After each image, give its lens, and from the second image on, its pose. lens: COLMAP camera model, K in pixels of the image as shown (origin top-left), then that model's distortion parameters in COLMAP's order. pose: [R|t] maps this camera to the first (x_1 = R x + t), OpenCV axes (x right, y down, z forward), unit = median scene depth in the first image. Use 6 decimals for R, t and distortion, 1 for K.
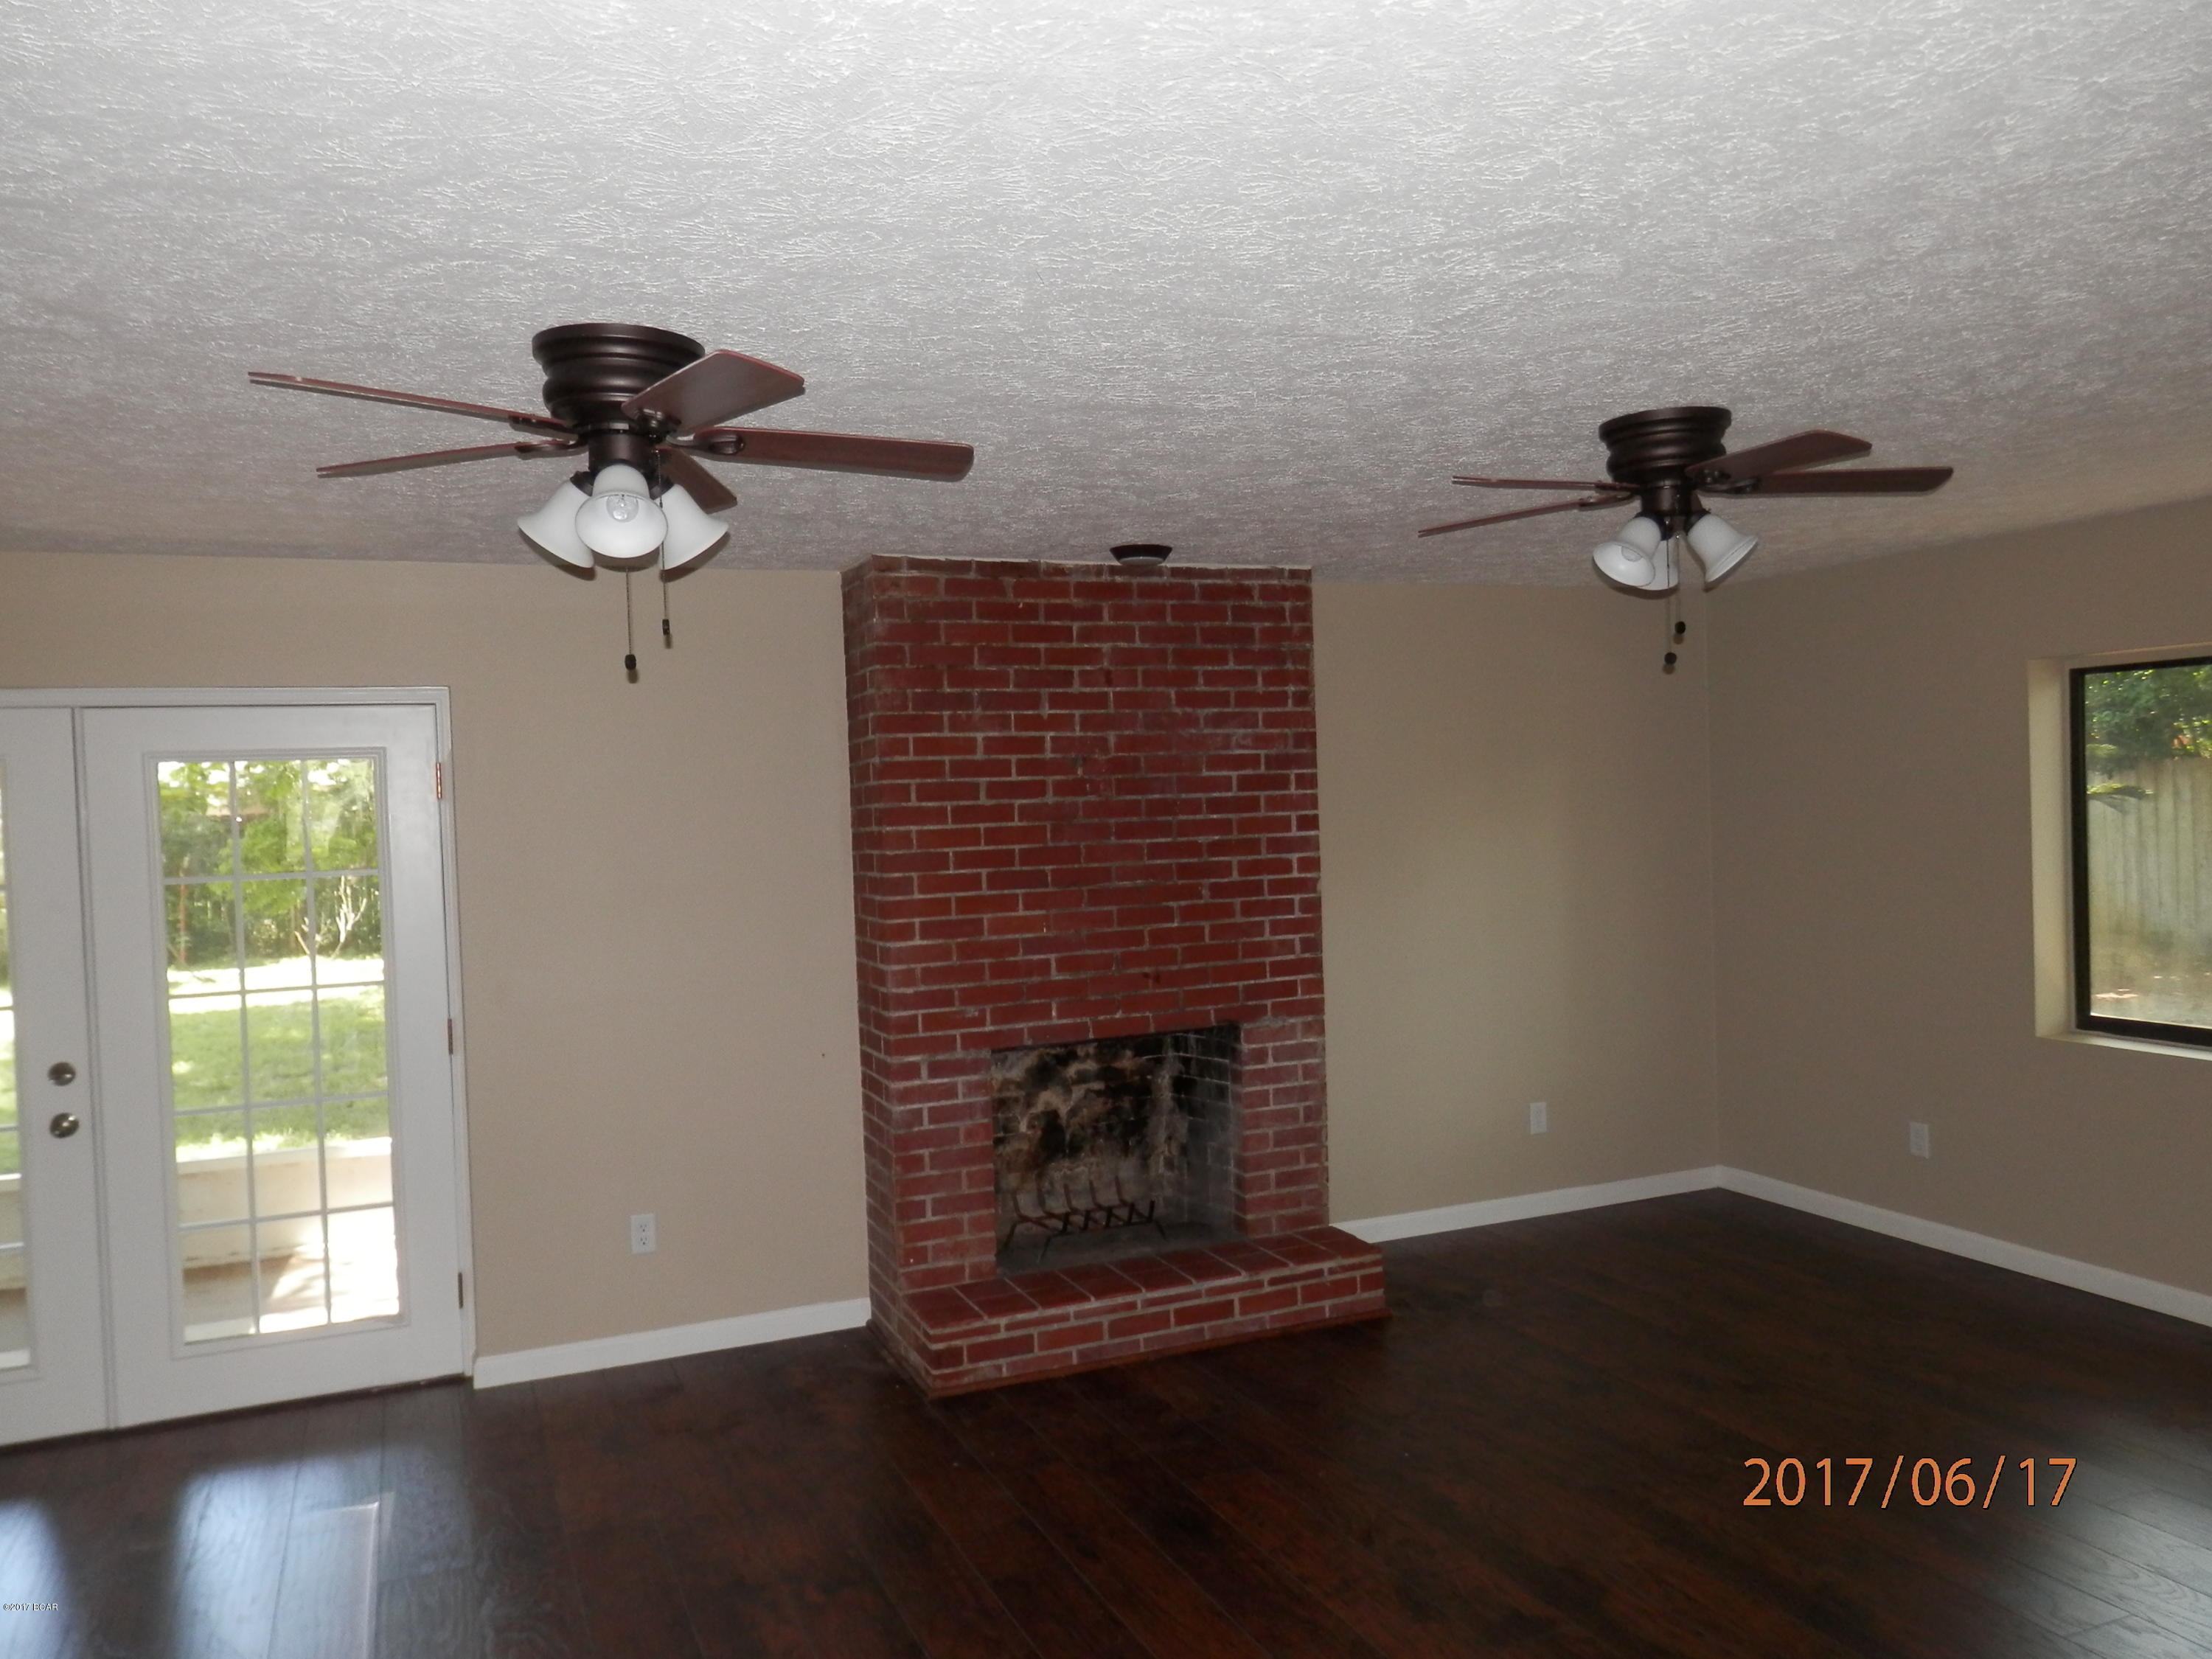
lens RADIAL K [[1642.8, 0, 1091.6], [0, 1642.8, 830.4], [0, 0, 1]] dist [-0.009175, 0.013157]
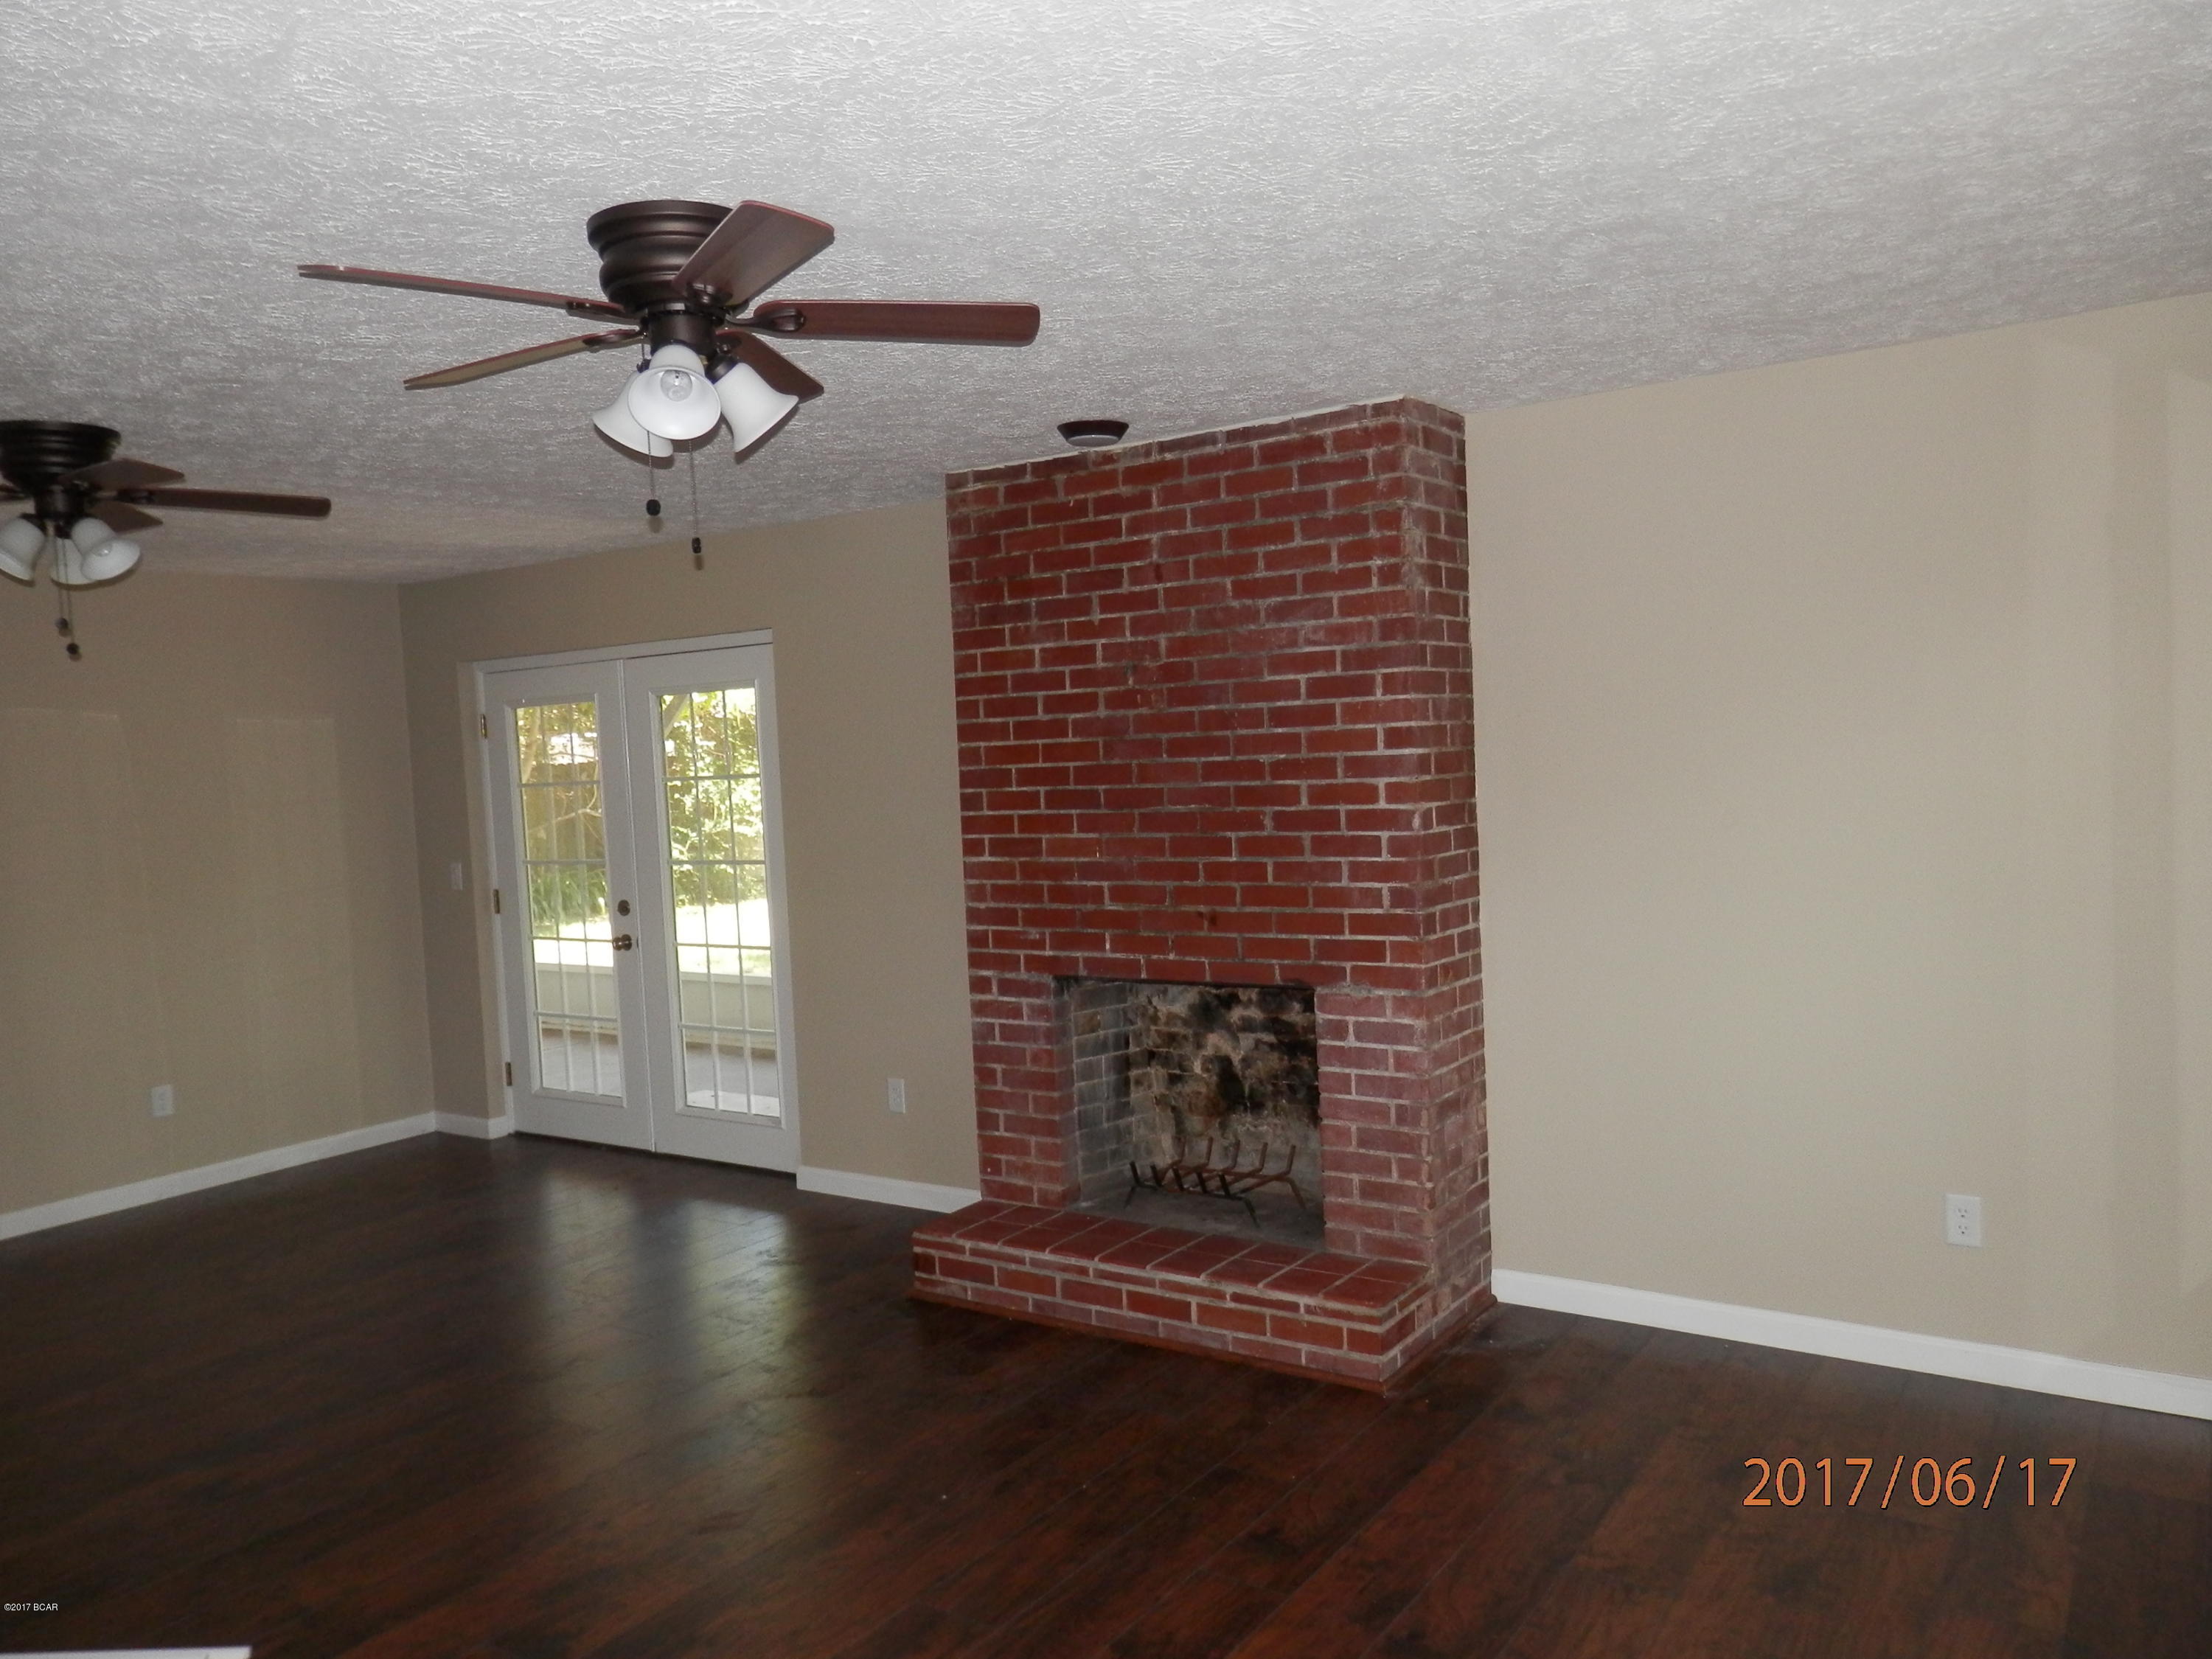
lens RADIAL K [[1642.8, 0, 1091.9], [0, 1642.8, 831.7], [0, 0, 1]] dist [-0.009175, 0.013157]
pose [[0.534034, 0.054285, -0.843718, 0.736476], [0.010028, 0.997460, 0.070524, -0.017262], [0.845404, -0.046123, 0.532133, 0.497657]]
